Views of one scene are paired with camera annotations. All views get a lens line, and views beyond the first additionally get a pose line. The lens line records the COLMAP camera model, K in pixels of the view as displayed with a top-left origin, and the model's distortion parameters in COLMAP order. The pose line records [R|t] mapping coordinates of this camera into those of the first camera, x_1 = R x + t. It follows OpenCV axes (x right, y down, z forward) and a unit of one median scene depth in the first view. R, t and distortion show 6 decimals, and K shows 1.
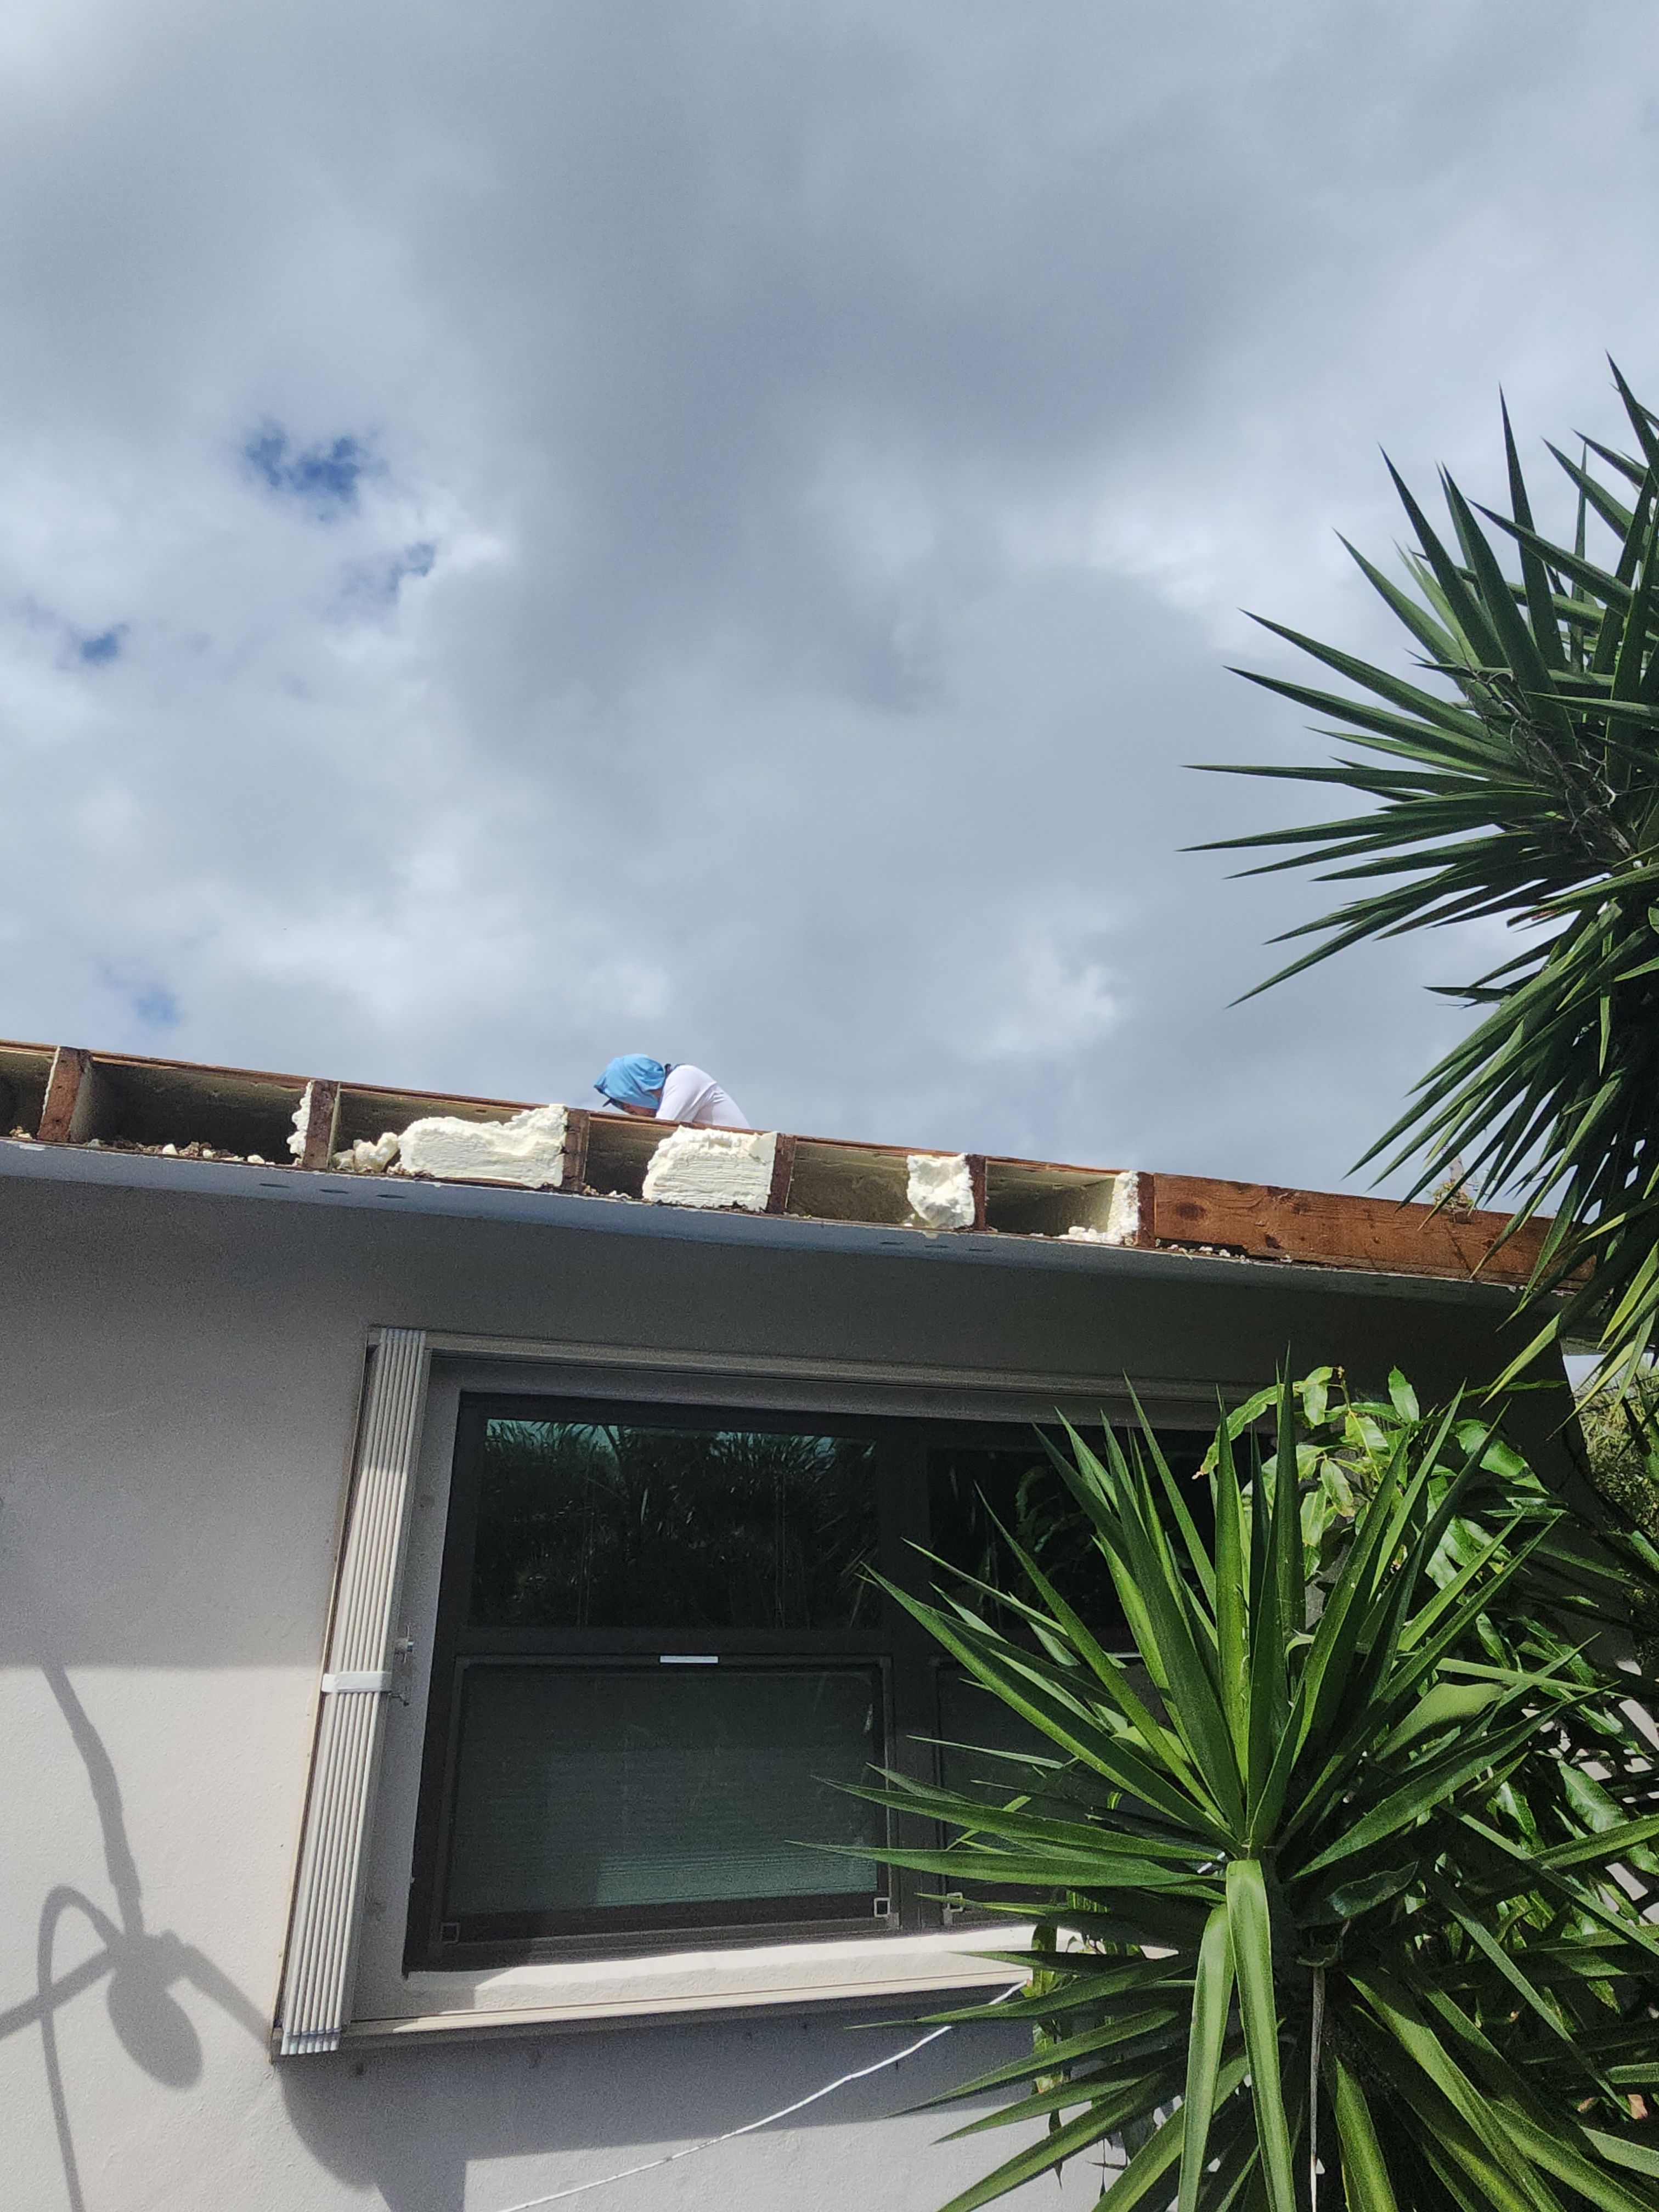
lens RADIAL K [[1388.2, 0, 835.9], [0, 1388.2, 1097.0], [0, 0, 1]] dist [-0.032005, -0.013698]
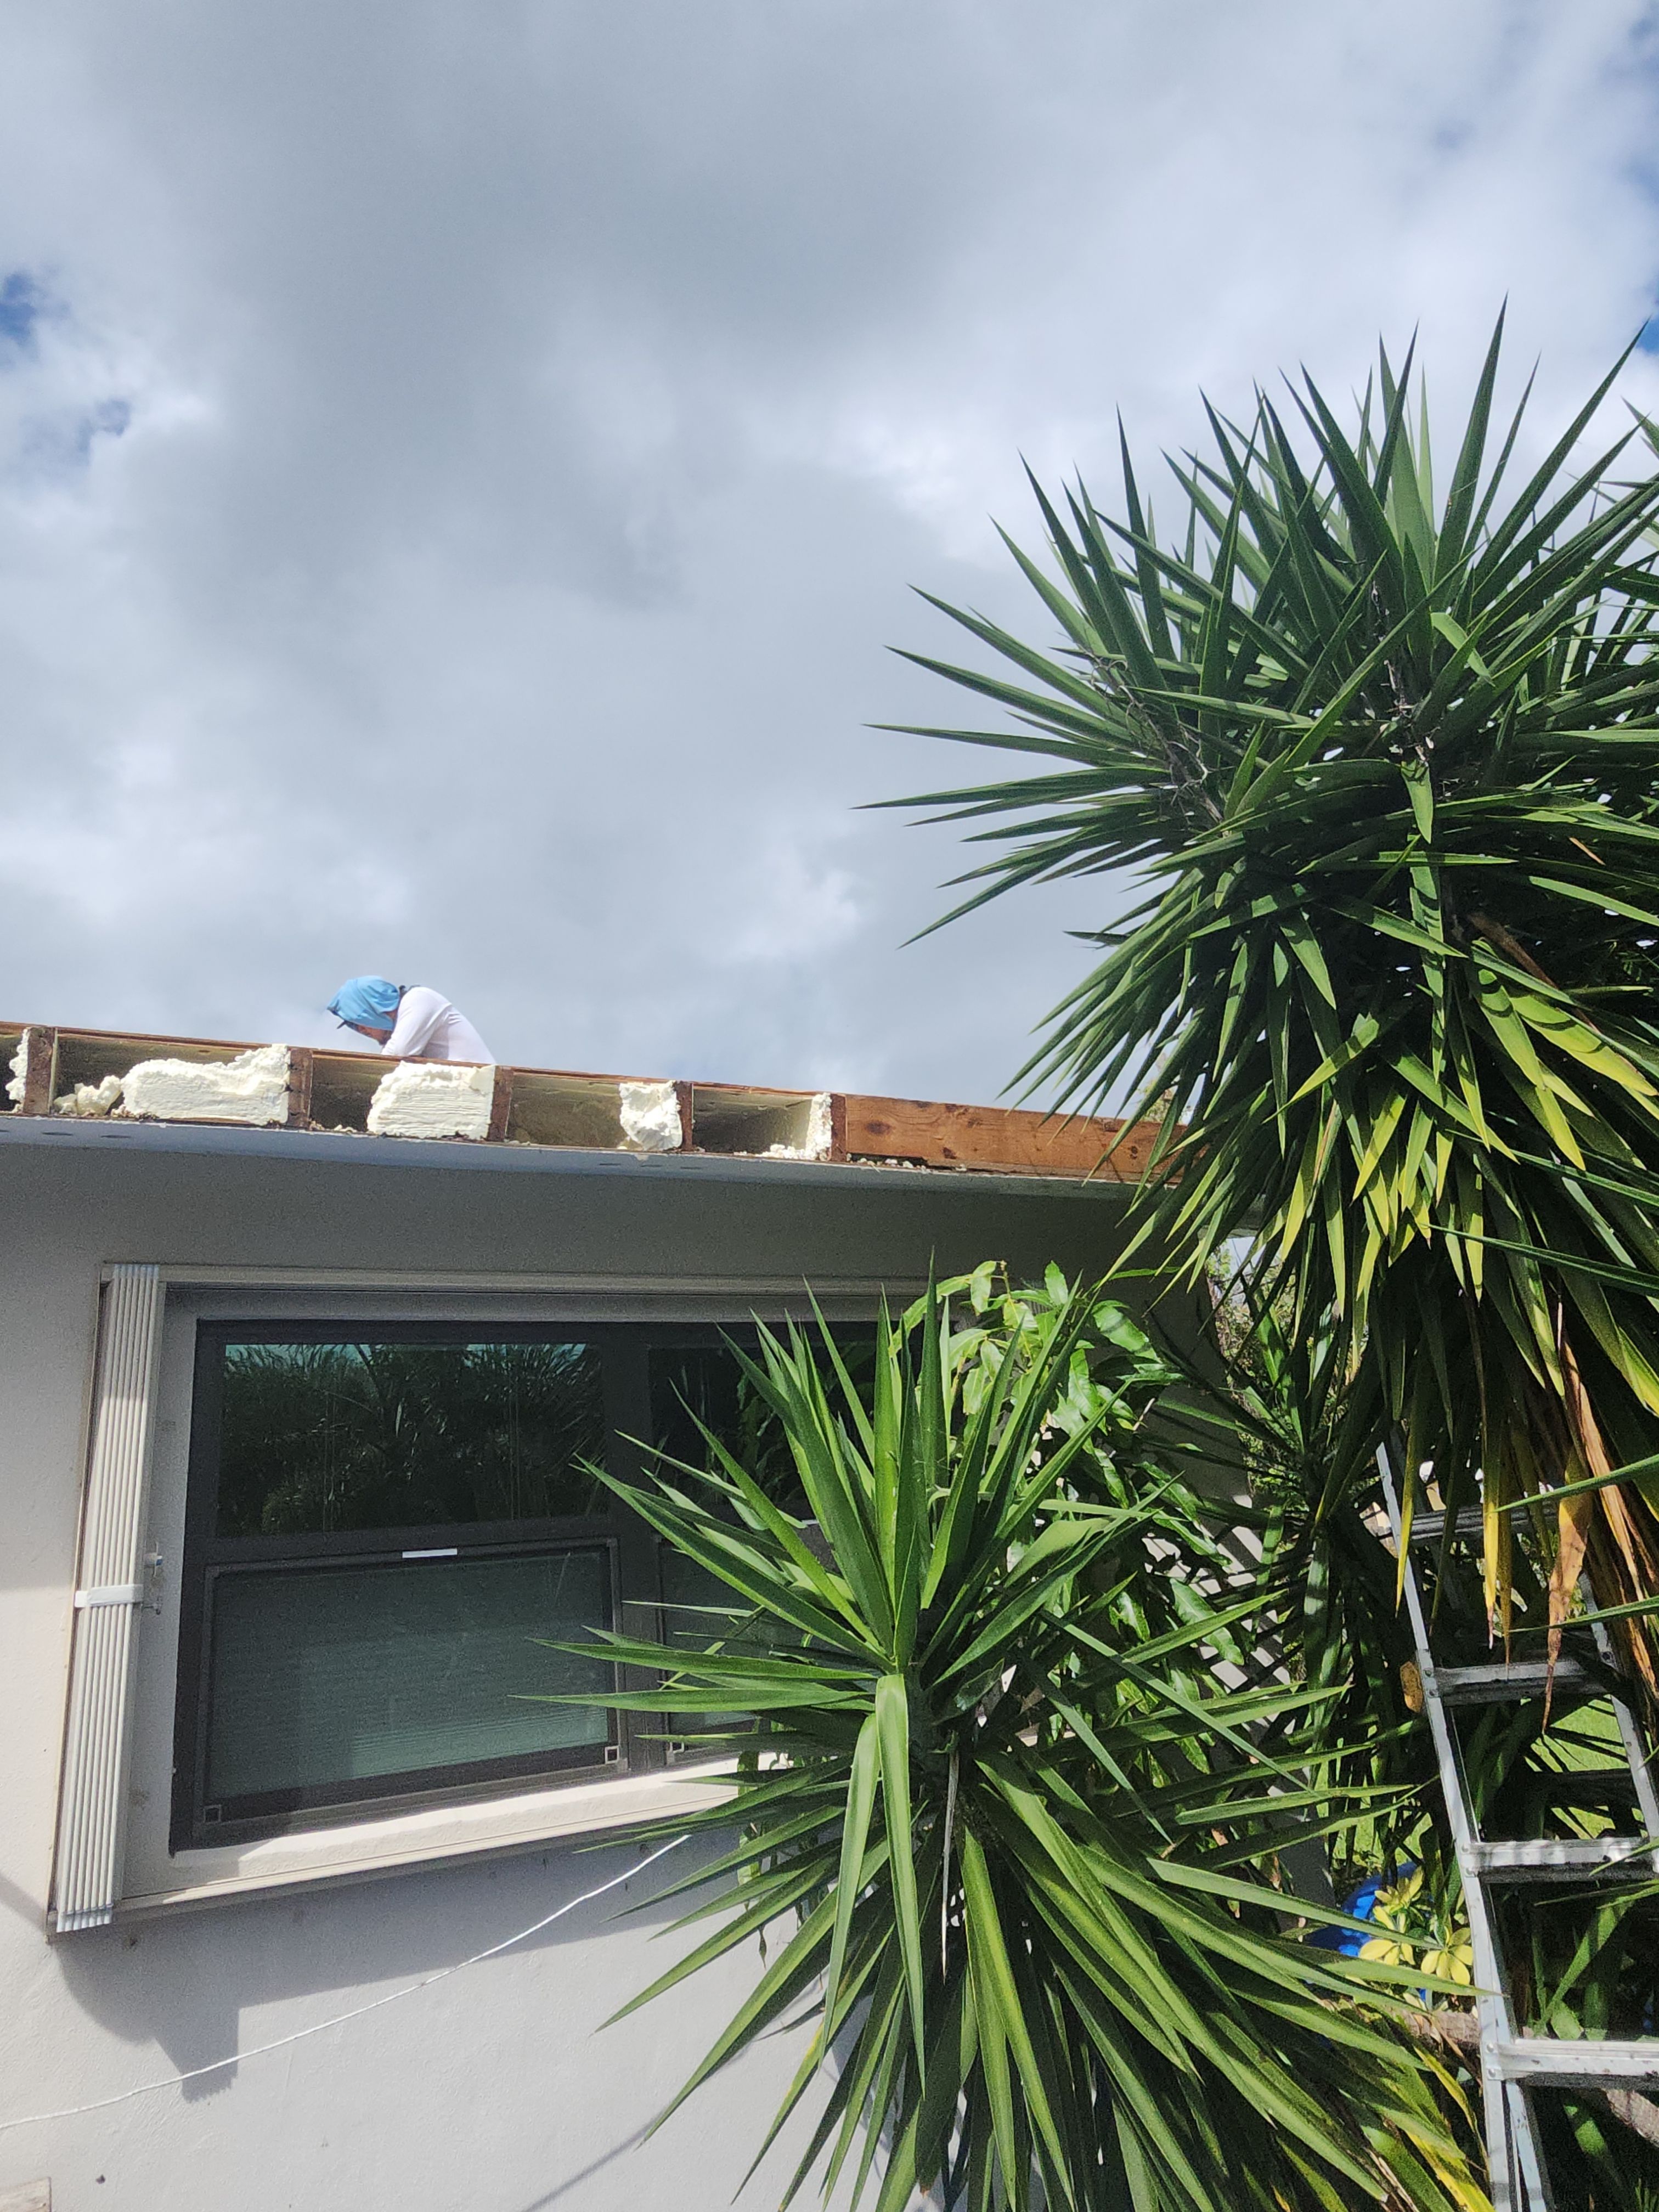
lens RADIAL K [[1388.2, 0, 809.4], [0, 1388.2, 1110.6], [0, 0, 1]] dist [-0.032005, -0.013698]
pose [[0.987313, -0.028849, 0.156144, 0.031590], [0.016126, 0.996490, 0.082146, -0.026370], [-0.157965, -0.078586, 0.984313, -0.097020]]
